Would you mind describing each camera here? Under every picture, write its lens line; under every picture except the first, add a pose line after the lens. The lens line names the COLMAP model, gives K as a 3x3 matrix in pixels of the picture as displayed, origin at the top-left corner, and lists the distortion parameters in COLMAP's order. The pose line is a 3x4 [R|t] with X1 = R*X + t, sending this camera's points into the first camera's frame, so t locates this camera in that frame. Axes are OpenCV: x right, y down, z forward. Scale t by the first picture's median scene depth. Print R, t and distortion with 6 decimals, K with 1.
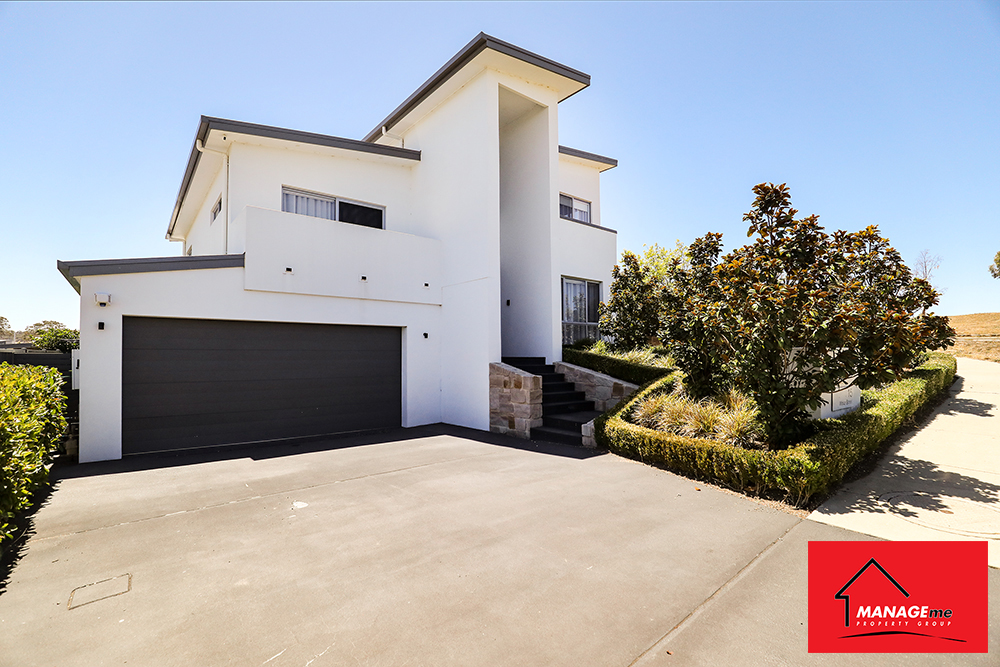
lens RADIAL K [[462.2, 0, 500.2], [0, 462.2, 339.3], [0, 0, 1]] dist [-0.016687, -0.000205]
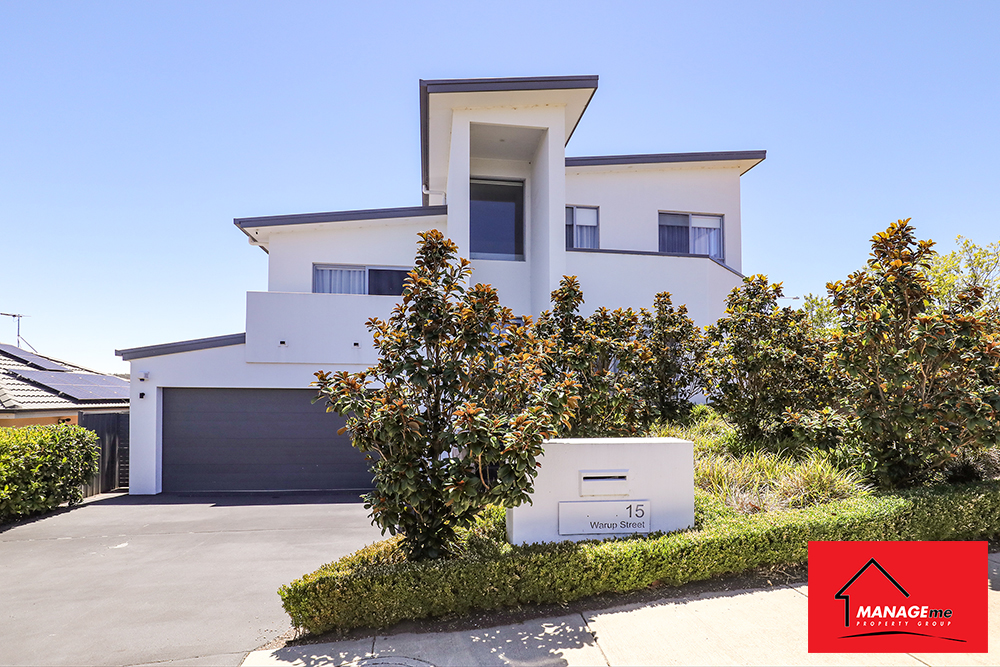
lens RADIAL K [[519.5, 0, 506.3], [0, 519.5, 386.6], [0, 0, 1]] dist [-0.017517, 0.000993]
pose [[0.862649, -0.002719, -0.505795, 0.964738], [0.007005, 0.999954, 0.006572, -0.067117], [0.505754, -0.009212, 0.862629, 0.249888]]
